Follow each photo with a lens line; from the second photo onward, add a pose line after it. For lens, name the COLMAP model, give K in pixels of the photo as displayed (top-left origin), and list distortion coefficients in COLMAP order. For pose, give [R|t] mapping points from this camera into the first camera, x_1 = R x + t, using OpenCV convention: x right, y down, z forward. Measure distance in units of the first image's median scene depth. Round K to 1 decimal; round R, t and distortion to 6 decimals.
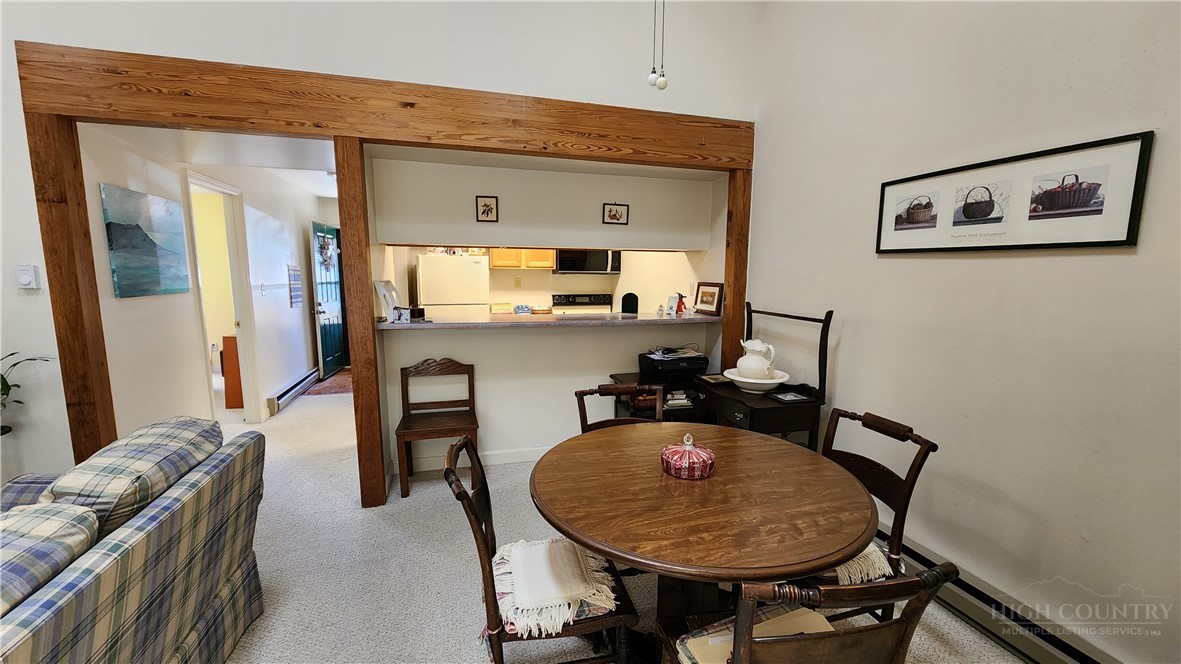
lens RADIAL K [[484.2, 0, 594.2], [0, 484.2, 339.9], [0, 0, 1]] dist [0.001155, 0.000128]
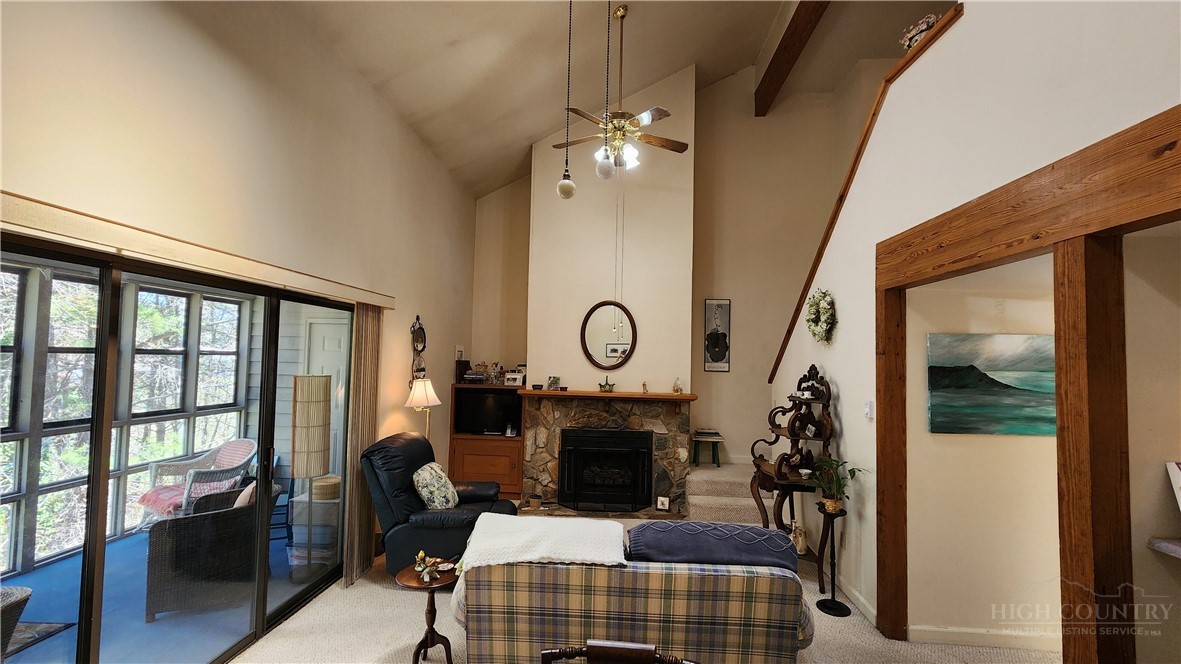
lens RADIAL K [[484.2, 0, 594.2], [0, 484.2, 339.9], [0, 0, 1]] dist [0.001155, 0.000128]
pose [[-0.337491, -0.052364, -0.939871, 0.265800], [-0.153577, 0.988137, 0.000094, -0.141832], [0.928716, 0.144374, -0.341529, 0.501754]]
